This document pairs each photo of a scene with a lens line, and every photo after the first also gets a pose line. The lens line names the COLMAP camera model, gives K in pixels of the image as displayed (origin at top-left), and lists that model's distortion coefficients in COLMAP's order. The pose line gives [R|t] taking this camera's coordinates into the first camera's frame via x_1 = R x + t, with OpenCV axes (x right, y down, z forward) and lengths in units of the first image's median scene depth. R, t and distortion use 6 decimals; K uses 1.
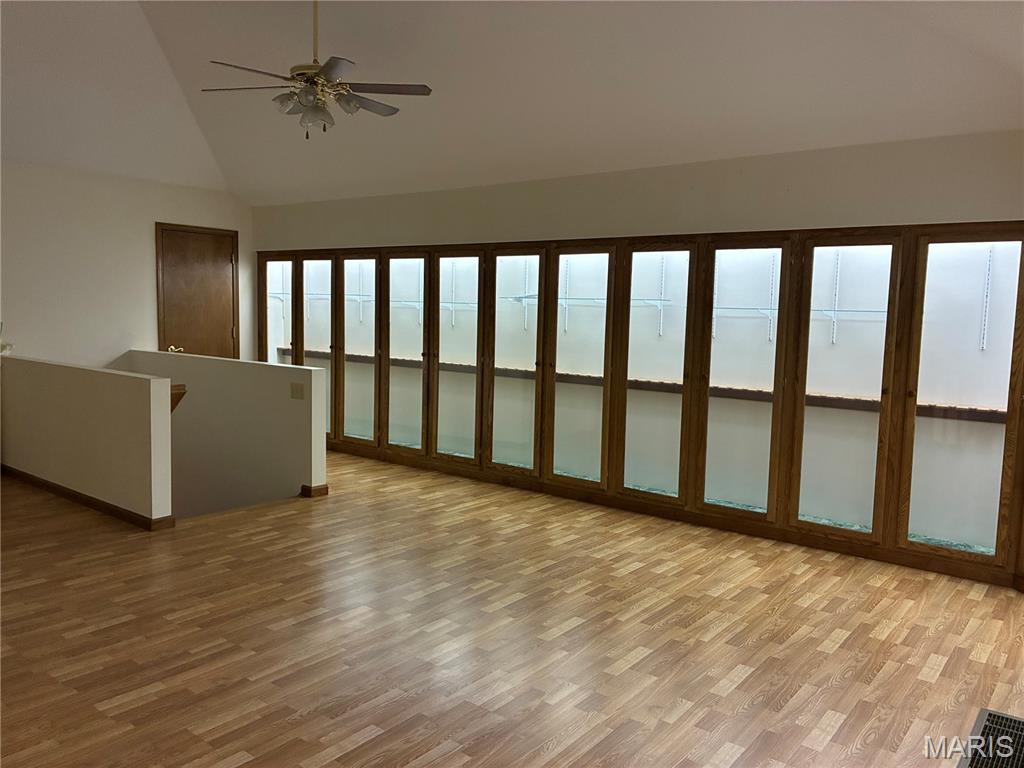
lens RADIAL K [[778.8, 0, 516.0], [0, 778.8, 377.2], [0, 0, 1]] dist [0.037545, -0.058051]
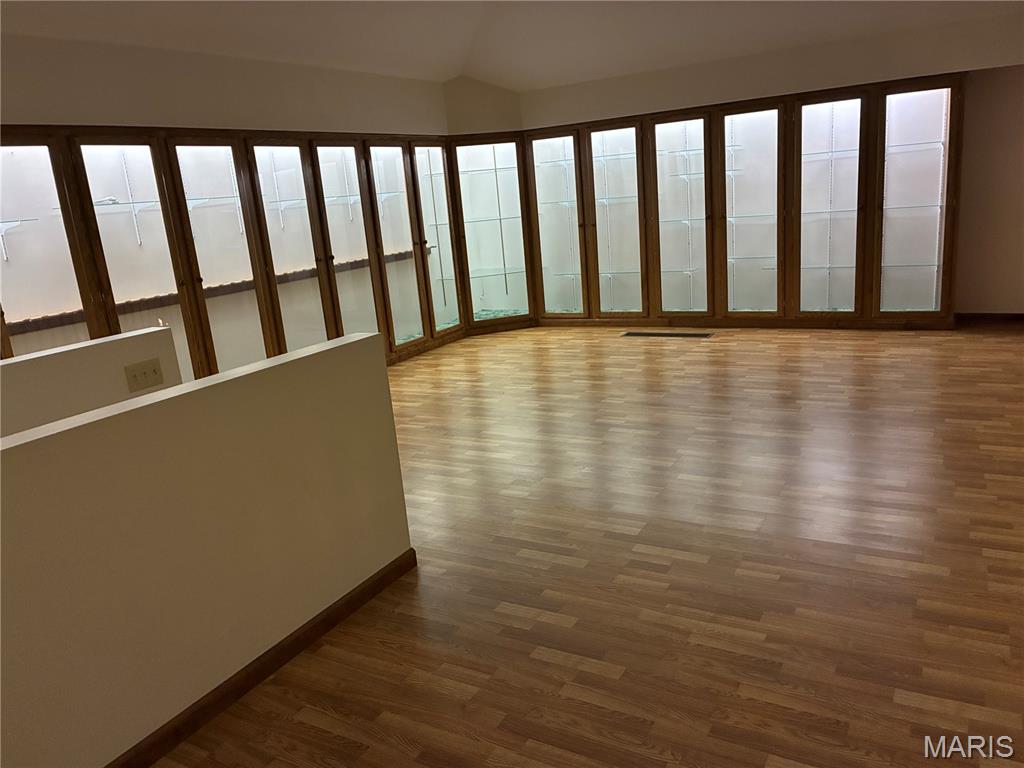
lens RADIAL K [[804.0, 0, 512.0], [0, 804.0, 384.0], [0, 0, 1]] dist [-0.039001, -0.000436]
pose [[-0.151780, -0.244856, 0.957606, -1.191825], [0.170973, 0.947722, 0.269428, -0.116717], [-0.973515, 0.204618, -0.101982, 1.068204]]
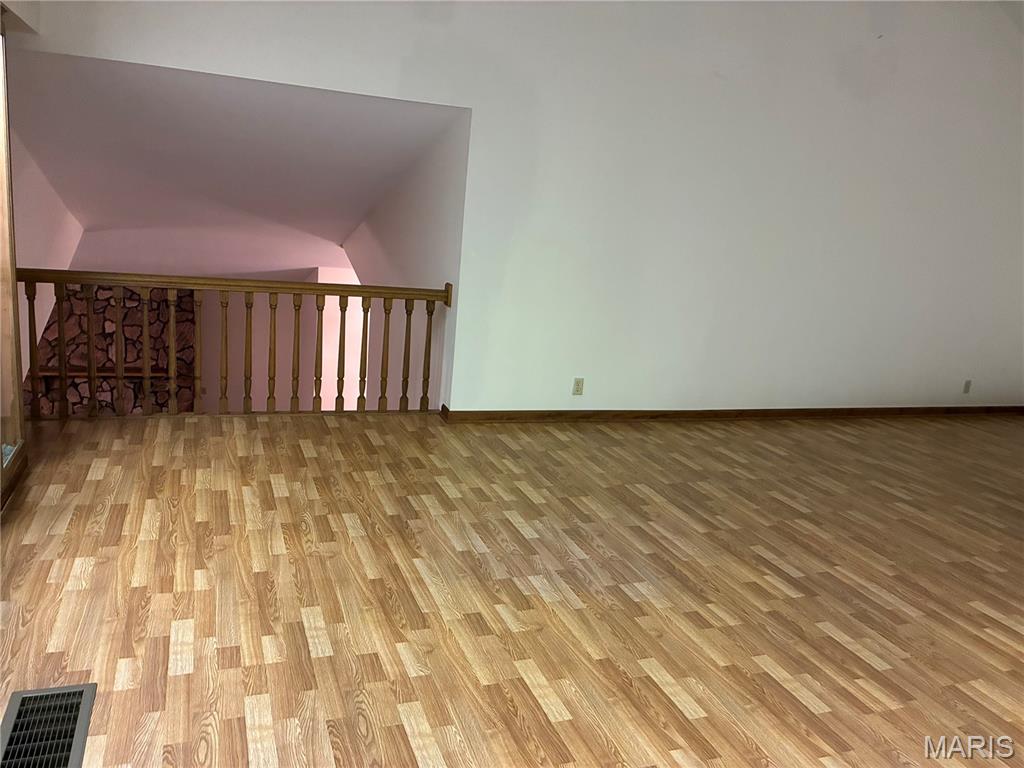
lens RADIAL K [[778.8, 0, 516.0], [0, 778.8, 377.2], [0, 0, 1]] dist [0.037545, -0.058051]
pose [[-0.495366, 0.115205, -0.861011, 0.541930], [-0.183936, 0.954783, 0.233576, -0.052671], [0.848987, 0.274076, -0.451777, 0.898554]]
